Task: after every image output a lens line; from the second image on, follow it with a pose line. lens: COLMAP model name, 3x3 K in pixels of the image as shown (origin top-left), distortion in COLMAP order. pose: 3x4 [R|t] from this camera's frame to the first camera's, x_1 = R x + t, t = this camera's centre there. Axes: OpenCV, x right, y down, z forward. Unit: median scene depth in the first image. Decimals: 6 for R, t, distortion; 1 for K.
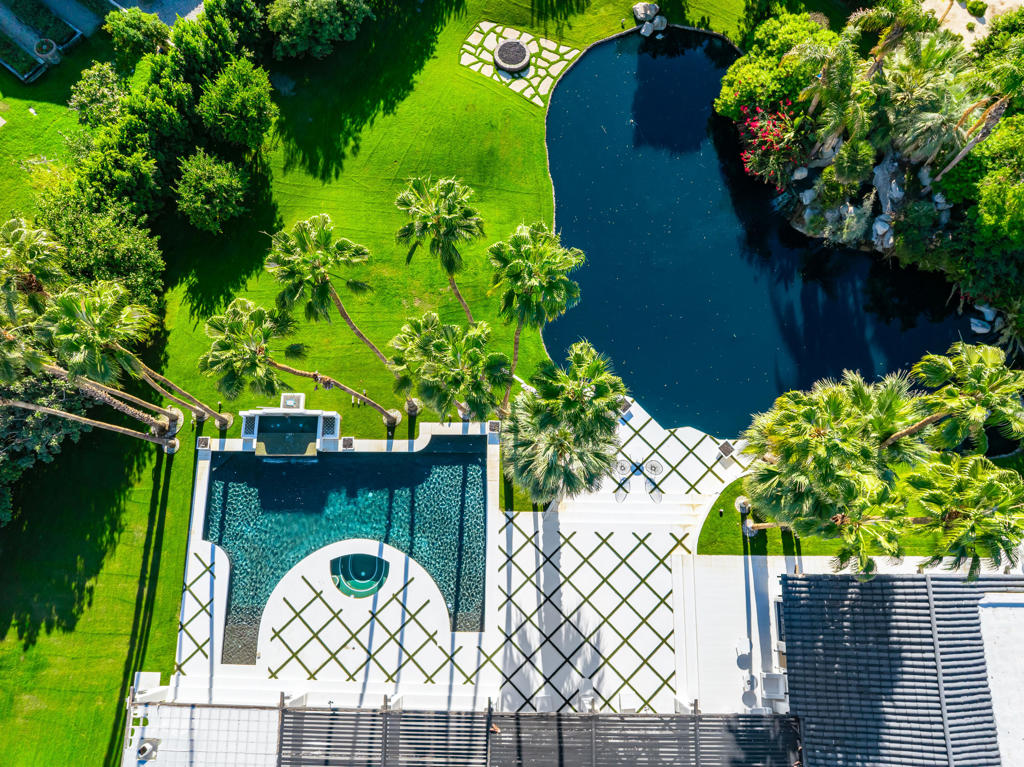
lens RADIAL K [[715.7, 0, 512.0], [0, 715.7, 383.5], [0, 0, 1]] dist [-0.040341, -0.001396]
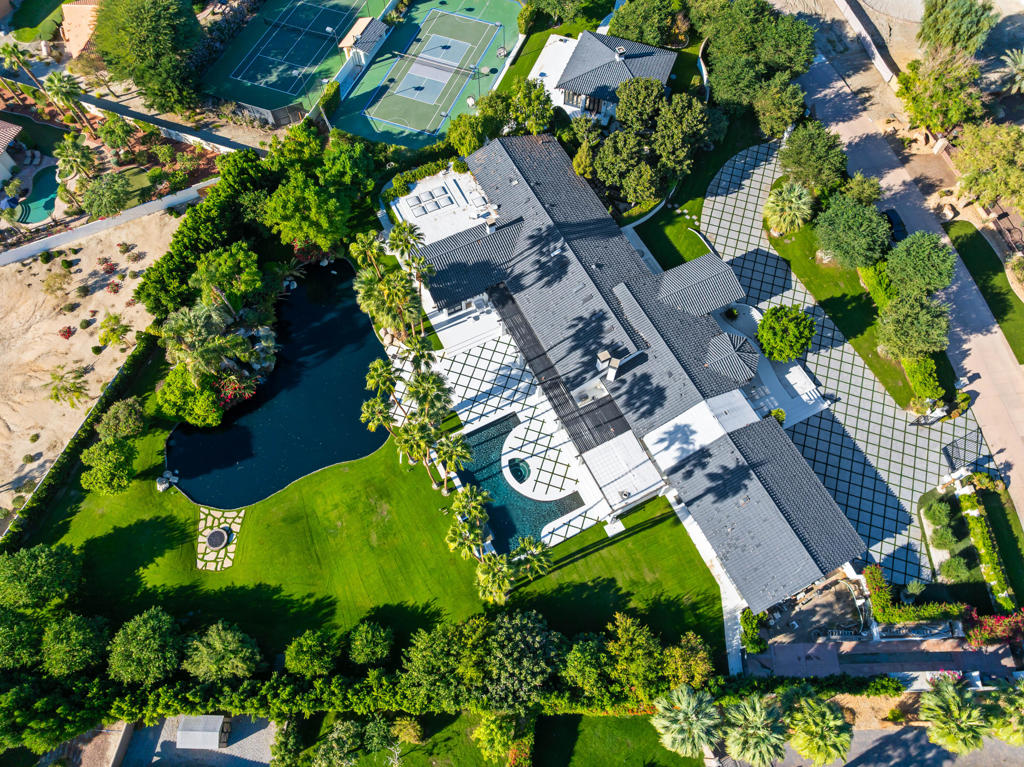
lens RADIAL K [[711.9, 0, 512.0], [0, 711.9, 383.5], [0, 0, 1]] dist [-0.002670, -0.001527]
pose [[-0.459694, -0.793629, 0.398539, -0.843454], [0.858667, -0.282667, 0.427540, -0.585713], [-0.226654, 0.538750, 0.811404, -0.855859]]
